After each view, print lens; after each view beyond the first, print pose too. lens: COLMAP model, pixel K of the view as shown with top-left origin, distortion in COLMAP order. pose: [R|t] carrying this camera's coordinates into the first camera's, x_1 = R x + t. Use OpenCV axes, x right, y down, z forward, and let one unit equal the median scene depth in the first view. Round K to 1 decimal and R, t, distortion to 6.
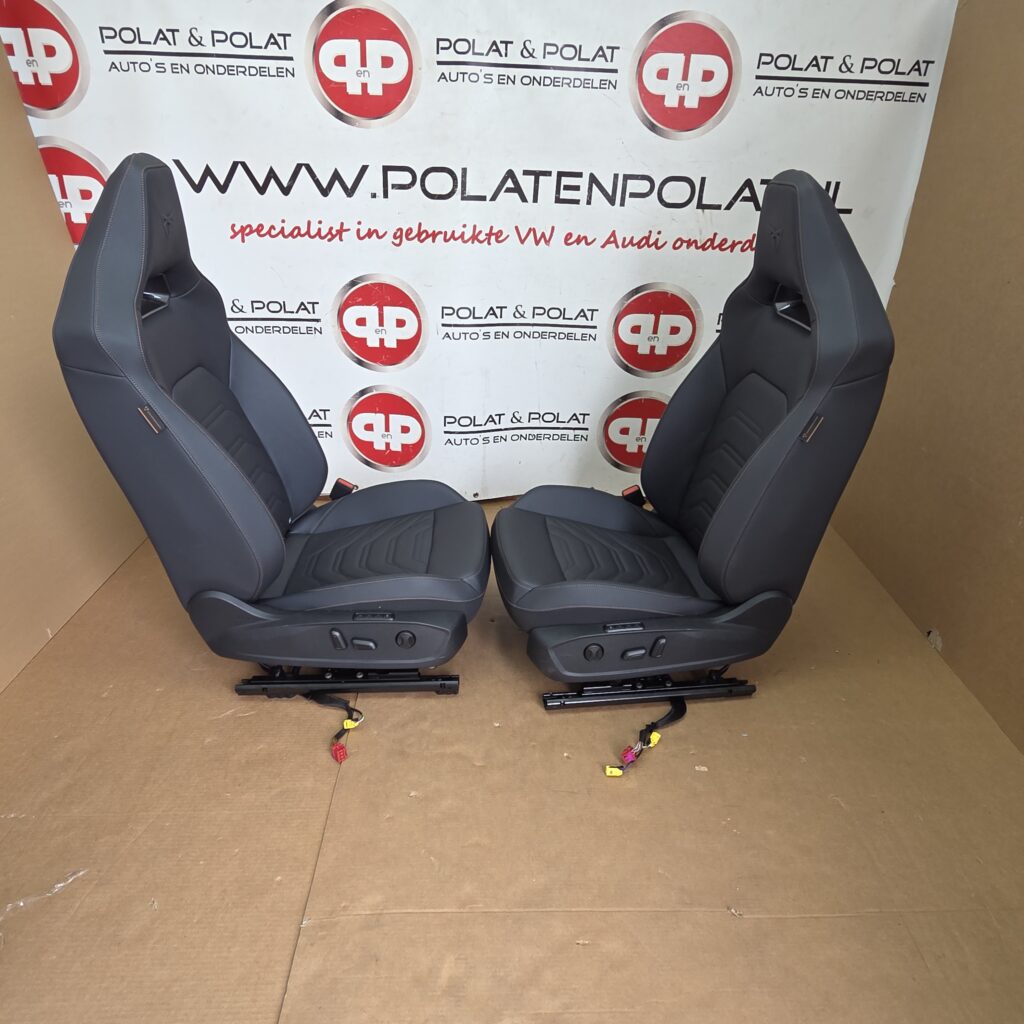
lens RADIAL K [[725.7, 0, 510.9], [0, 725.7, 514.7], [0, 0, 1]] dist [0.034476, -0.023478]
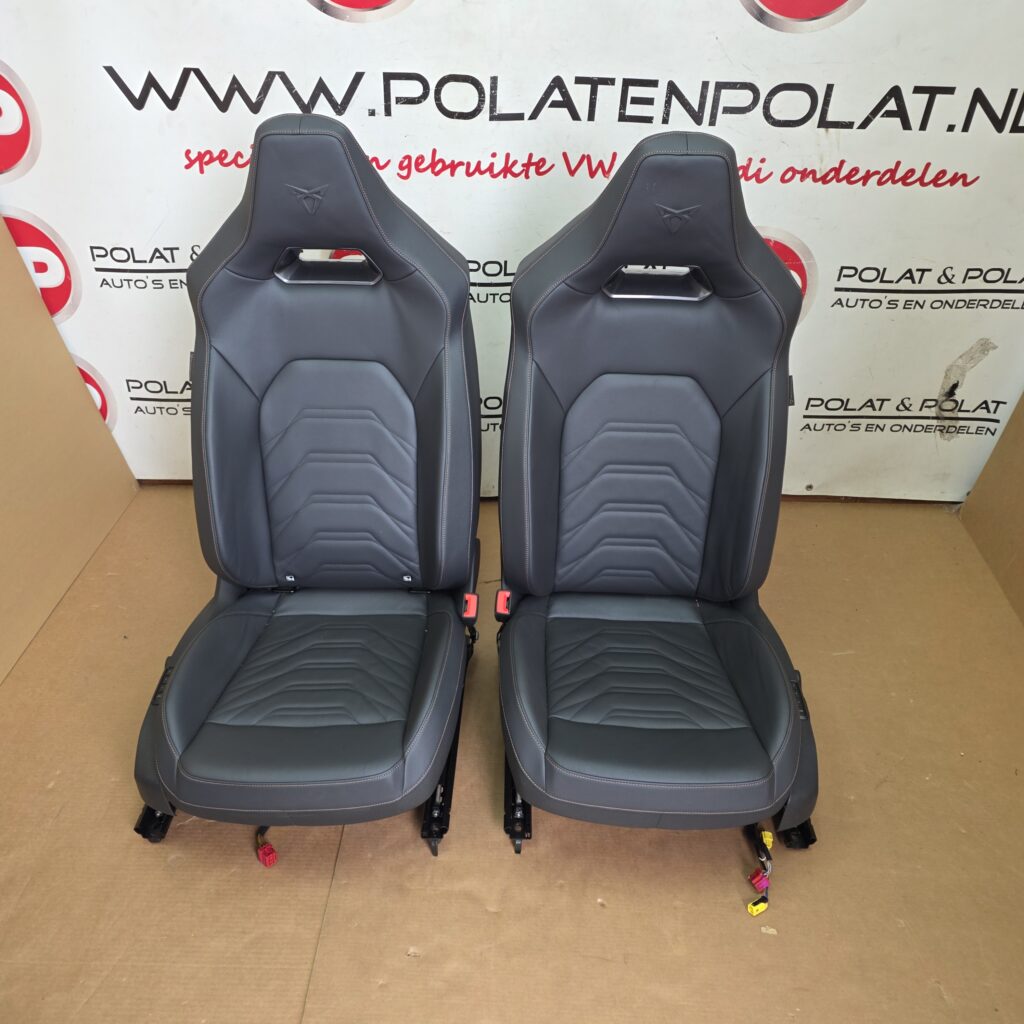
lens RADIAL K [[916.7, 0, 504.2], [0, 916.7, 504.3], [0, 0, 1]] dist [0.087282, -0.067510]
pose [[0.997465, 0.026352, -0.066097, 0.018635], [-0.016366, 0.988955, 0.147310, -0.188811], [0.069249, -0.145855, 0.986879, 0.023021]]
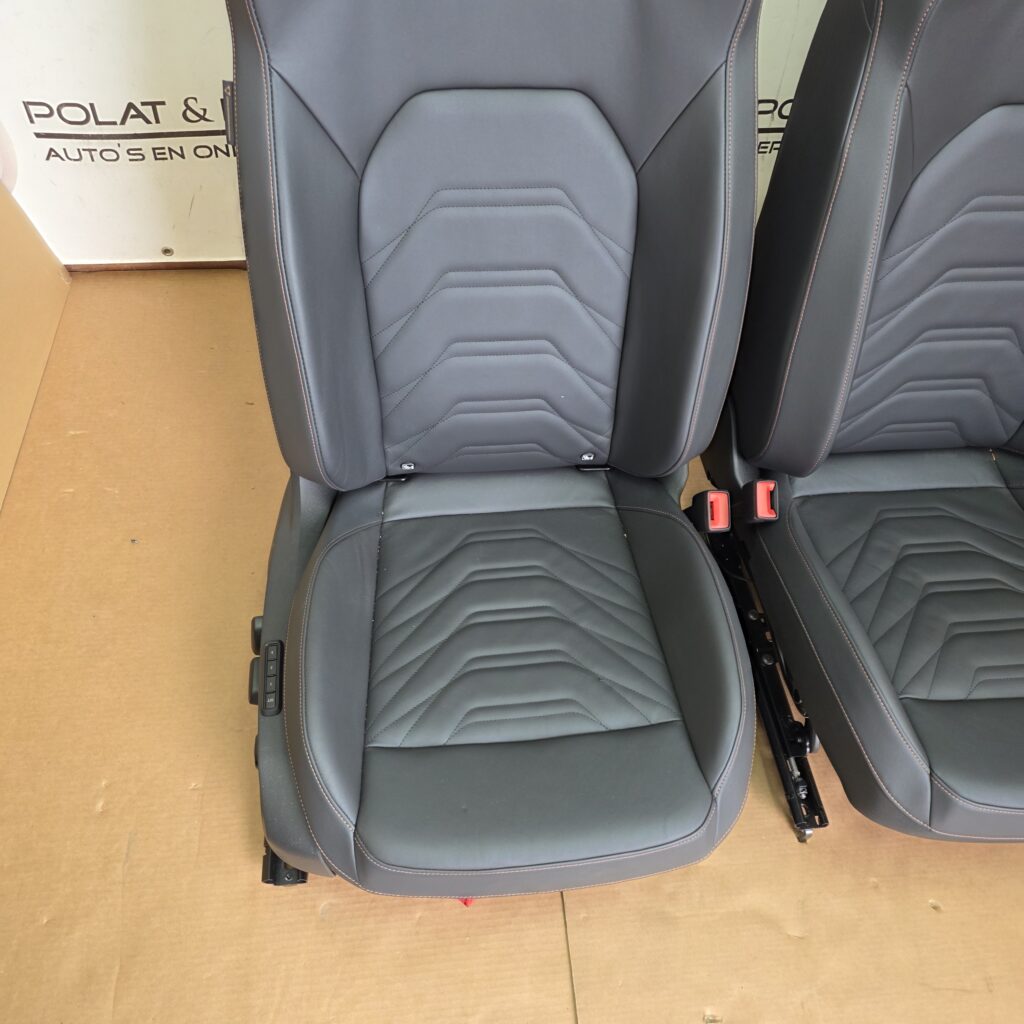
lens RADIAL K [[916.7, 0, 524.0], [0, 916.7, 534.9], [0, 0, 1]] dist [0.087282, -0.067510]
pose [[0.996780, -0.034646, 0.072315, -0.221323], [-0.005223, 0.871872, 0.489706, -0.226057], [-0.080015, -0.488506, 0.868884, 0.365196]]
